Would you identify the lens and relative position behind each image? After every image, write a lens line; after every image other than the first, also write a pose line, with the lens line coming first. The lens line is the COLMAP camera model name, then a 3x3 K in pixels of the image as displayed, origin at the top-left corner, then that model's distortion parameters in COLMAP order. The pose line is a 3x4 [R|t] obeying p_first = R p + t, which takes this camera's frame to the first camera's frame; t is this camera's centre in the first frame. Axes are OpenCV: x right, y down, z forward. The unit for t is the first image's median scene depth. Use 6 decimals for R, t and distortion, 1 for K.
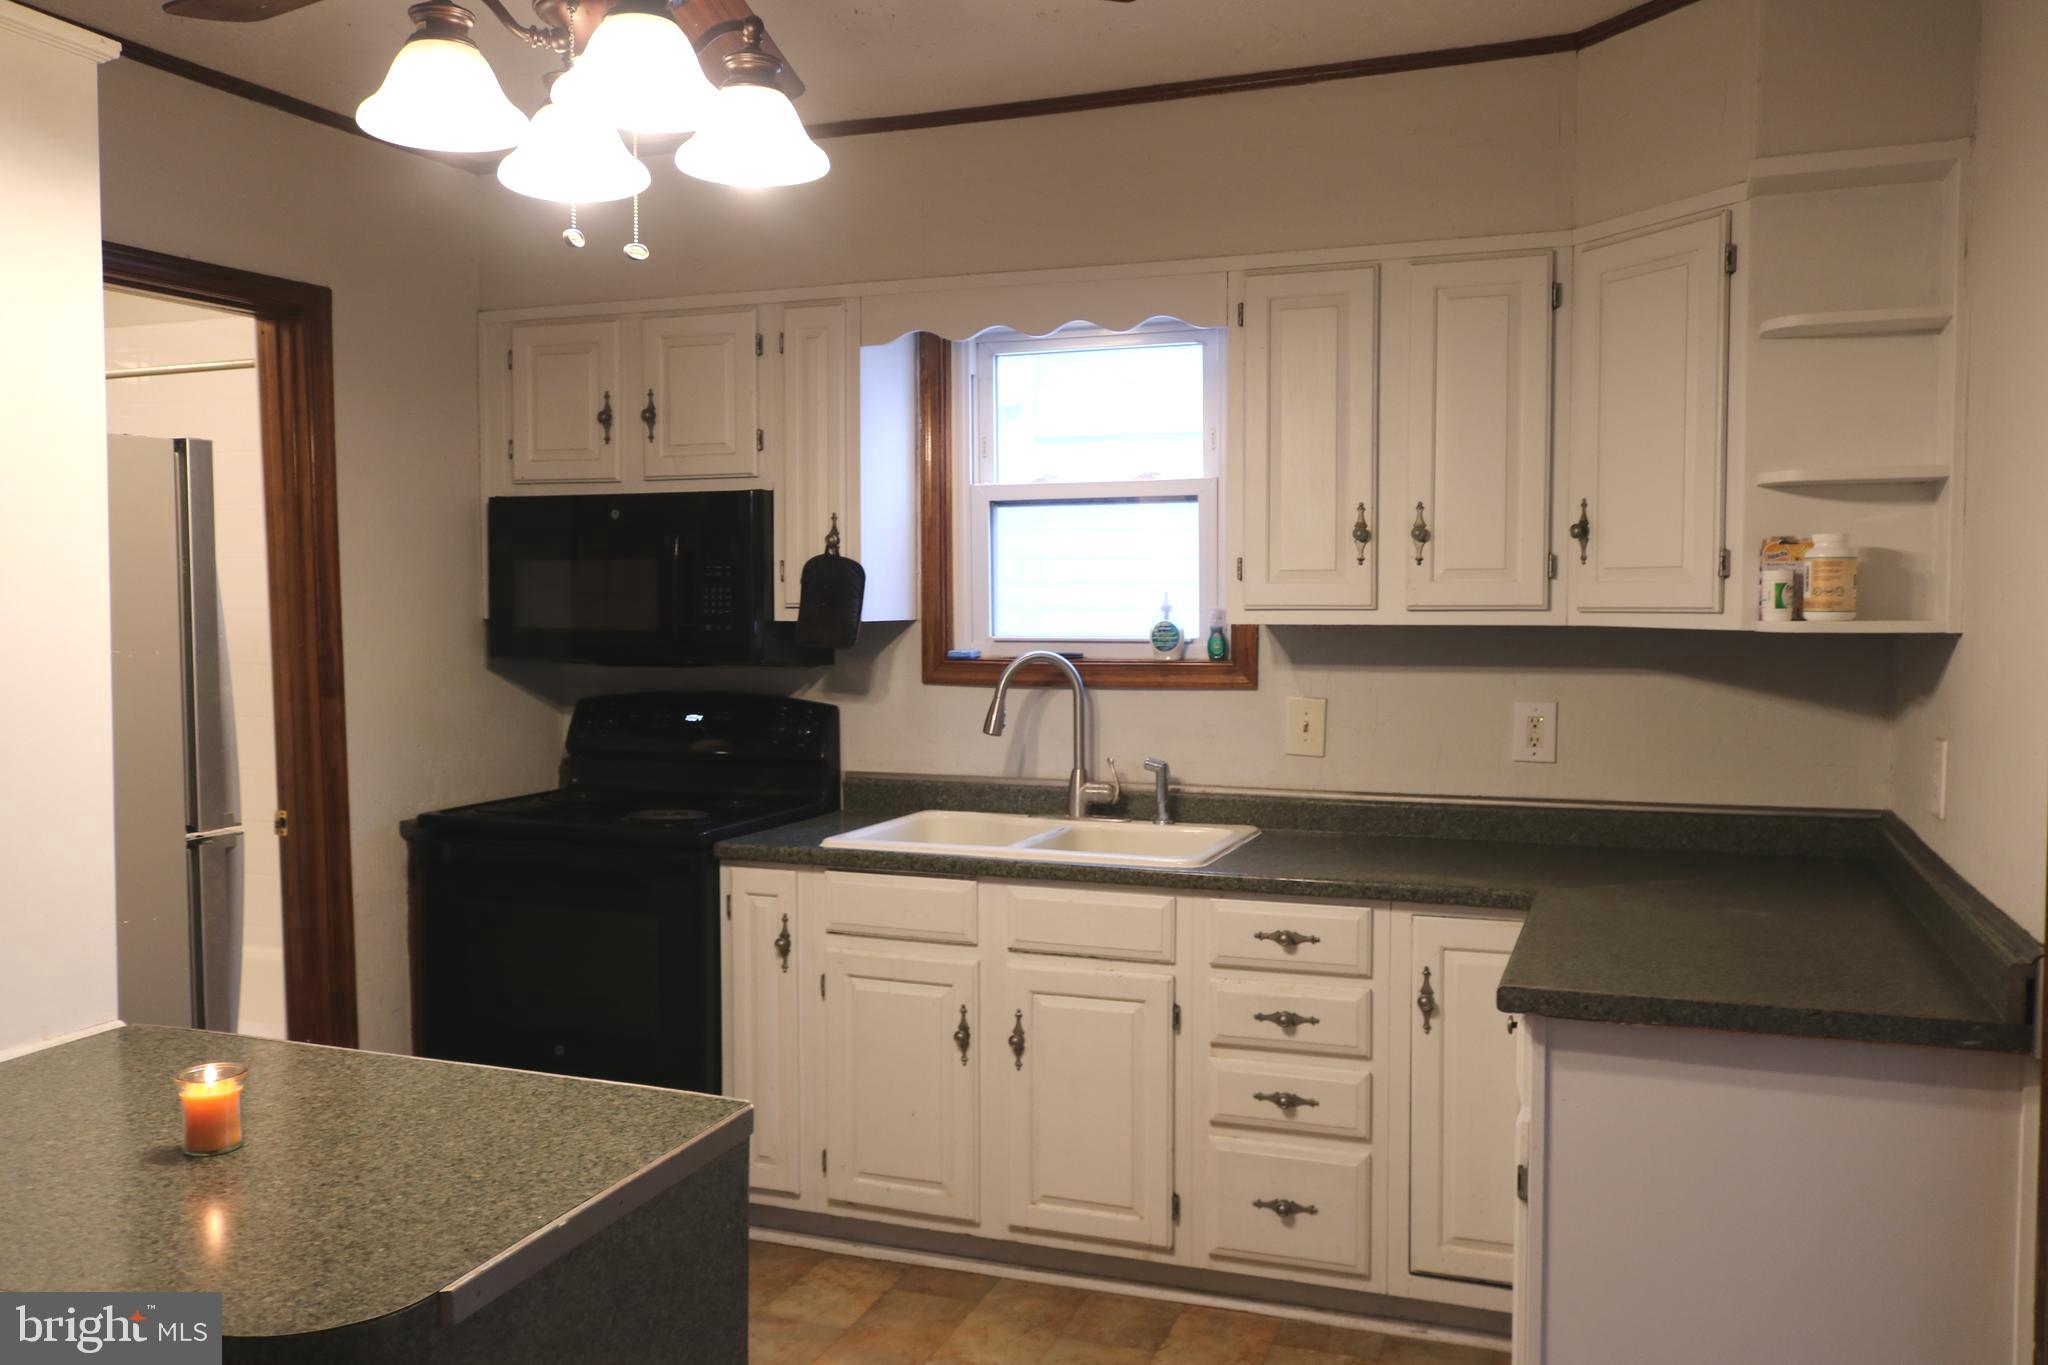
lens RADIAL K [[1659.7, 0, 1031.8], [0, 1659.7, 688.6], [0, 0, 1]] dist [-0.013627, 0.025107]
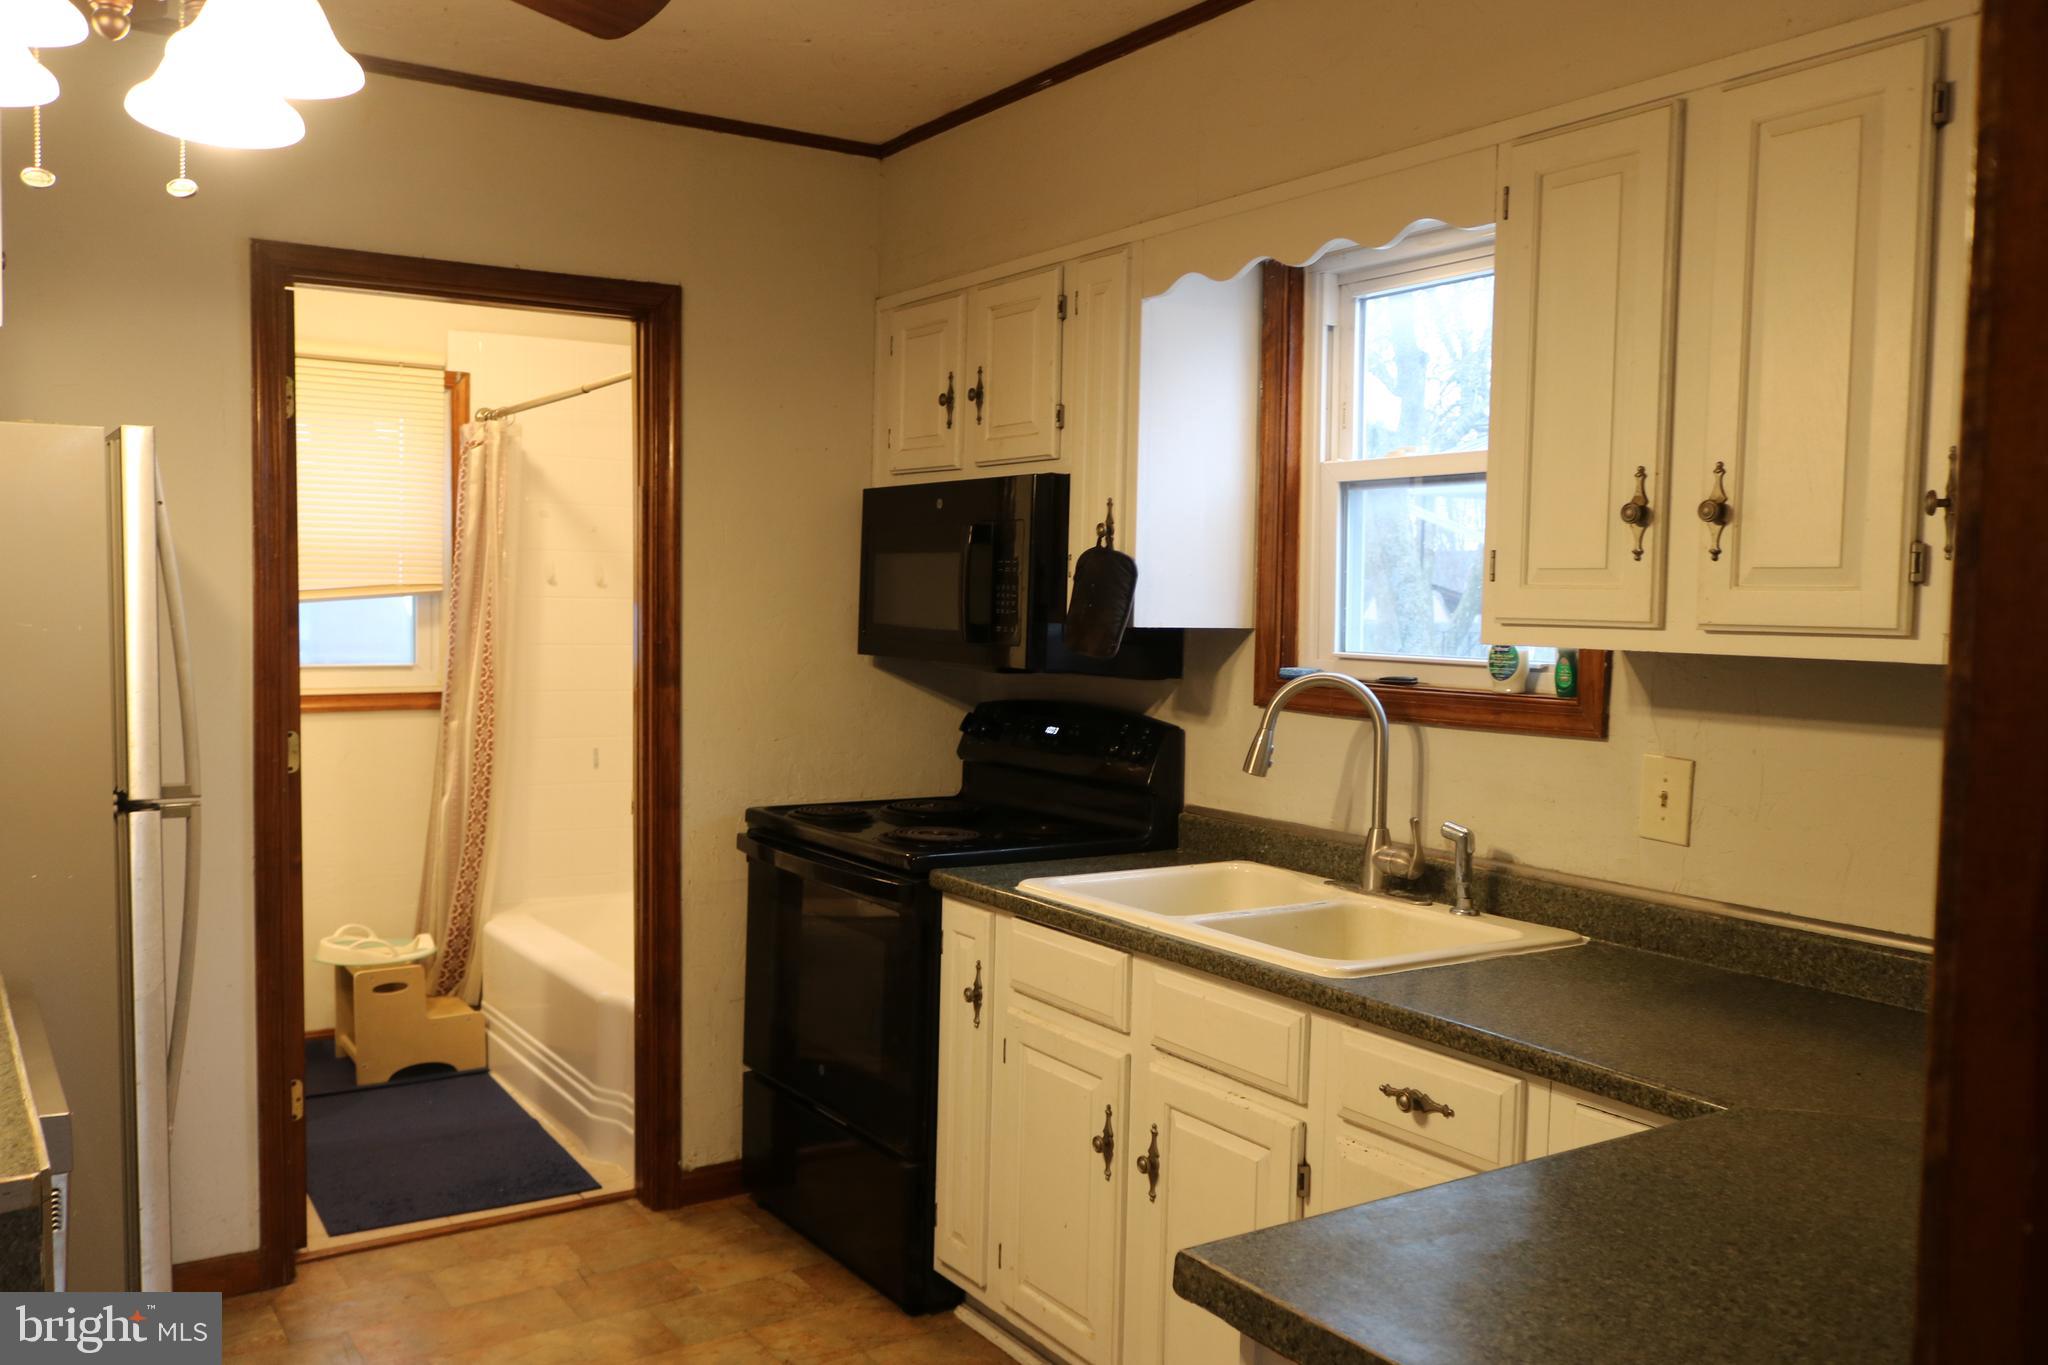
lens RADIAL K [[1659.7, 0, 1031.8], [0, 1659.7, 688.6], [0, 0, 1]] dist [-0.013627, 0.025107]
pose [[0.812348, 0.050971, -0.580941, 0.346285], [-0.055286, 0.998418, 0.010291, -0.015220], [0.580547, 0.023758, 0.813880, 0.288565]]
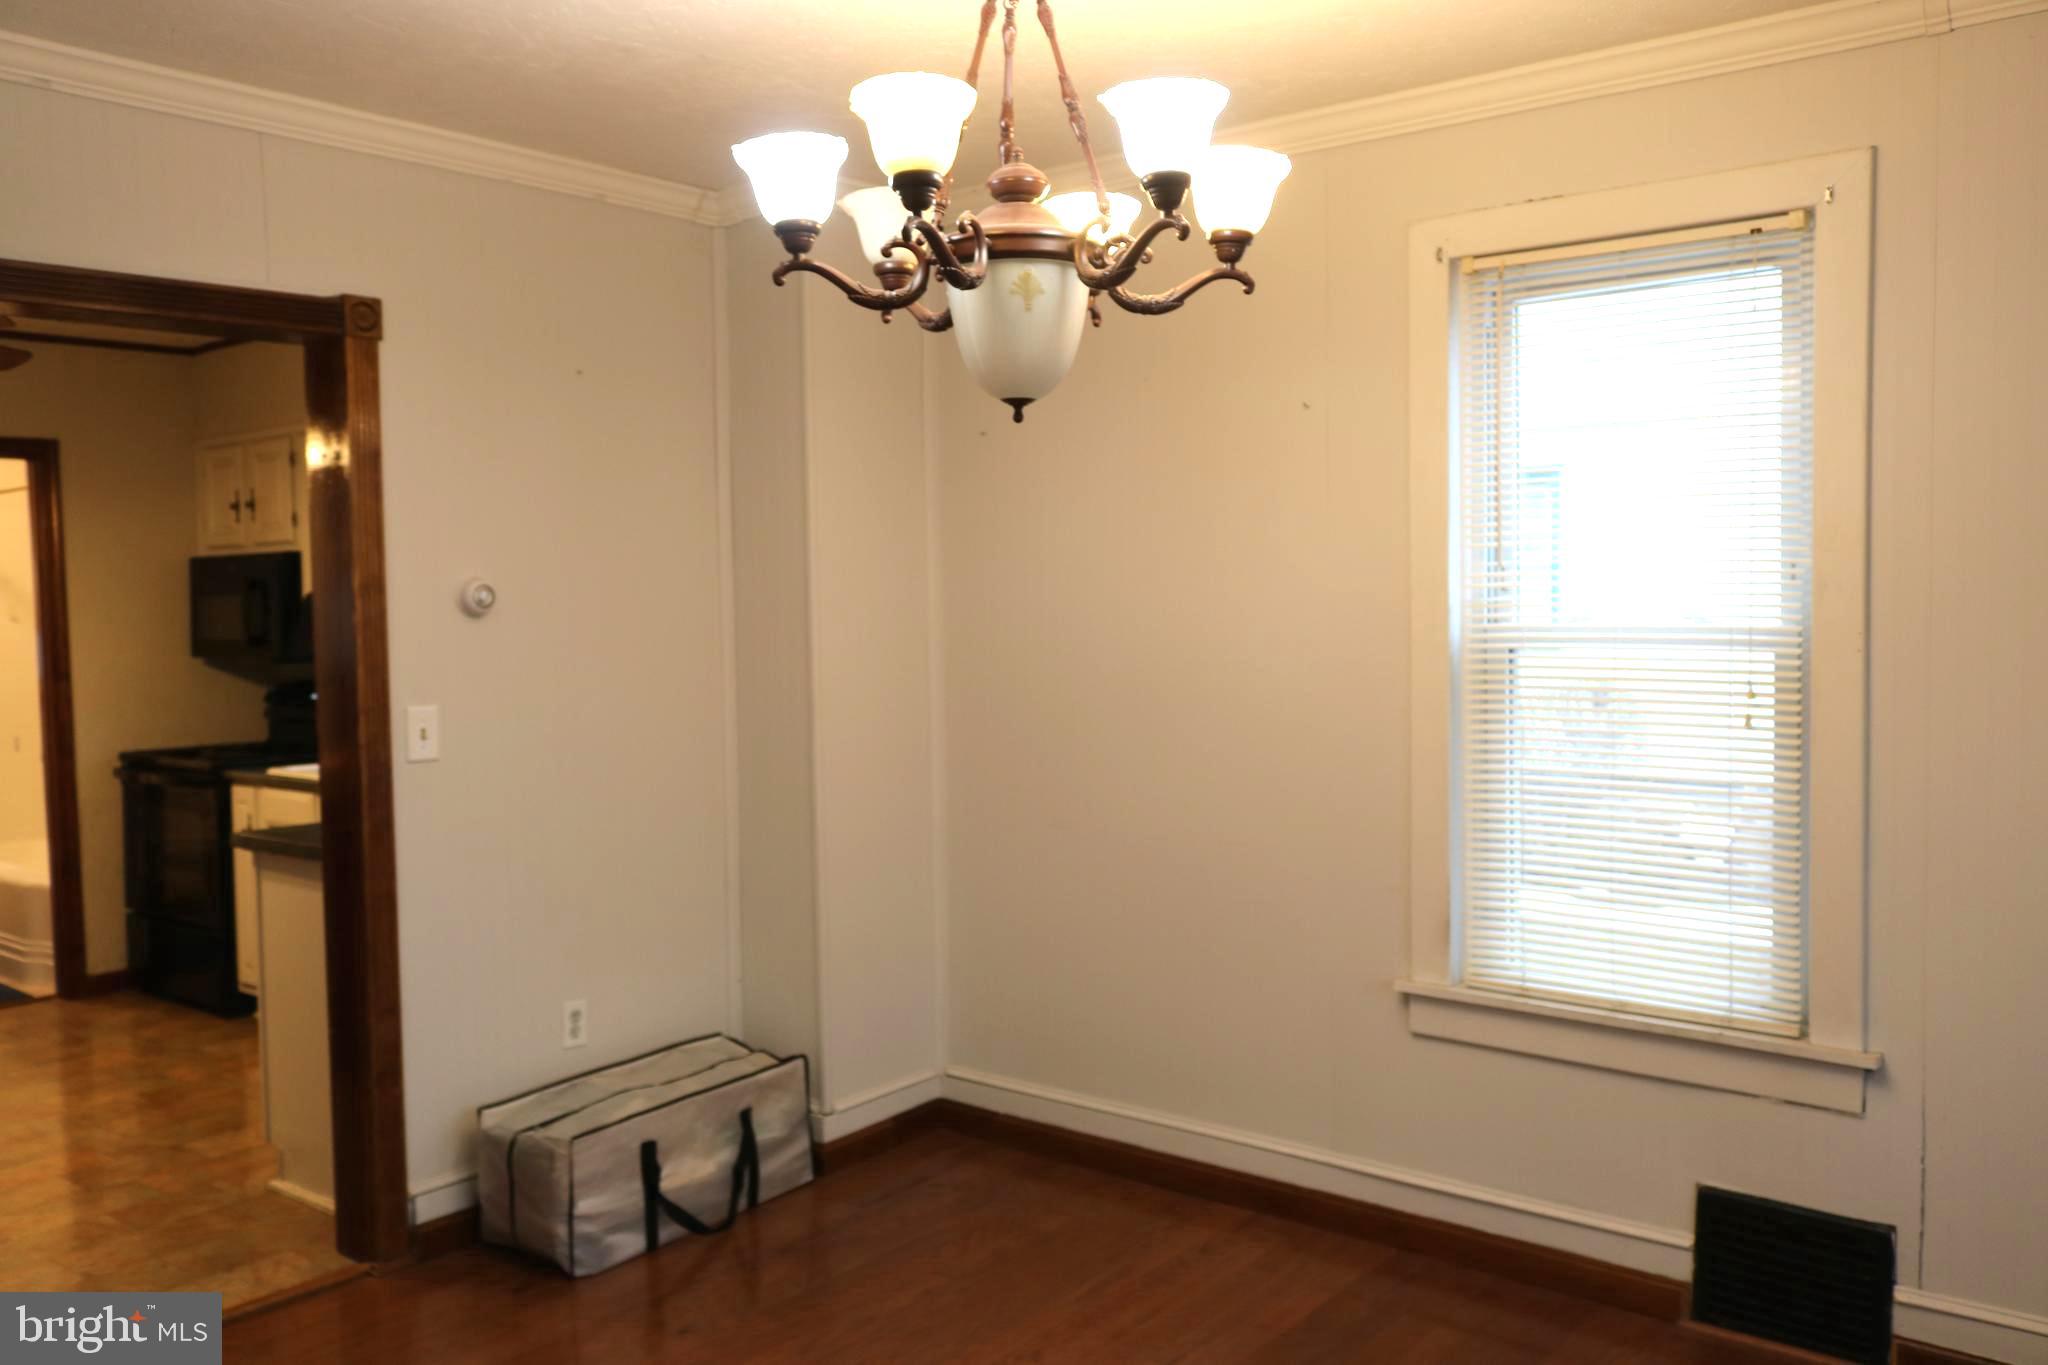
lens RADIAL K [[1659.7, 0, 1031.8], [0, 1659.7, 688.6], [0, 0, 1]] dist [-0.013627, 0.025107]
pose [[0.946715, 0.003845, -0.322048, 1.051894], [-0.004639, 0.999988, -0.001696, 0.012103], [0.322038, 0.003099, 0.946722, -0.291800]]
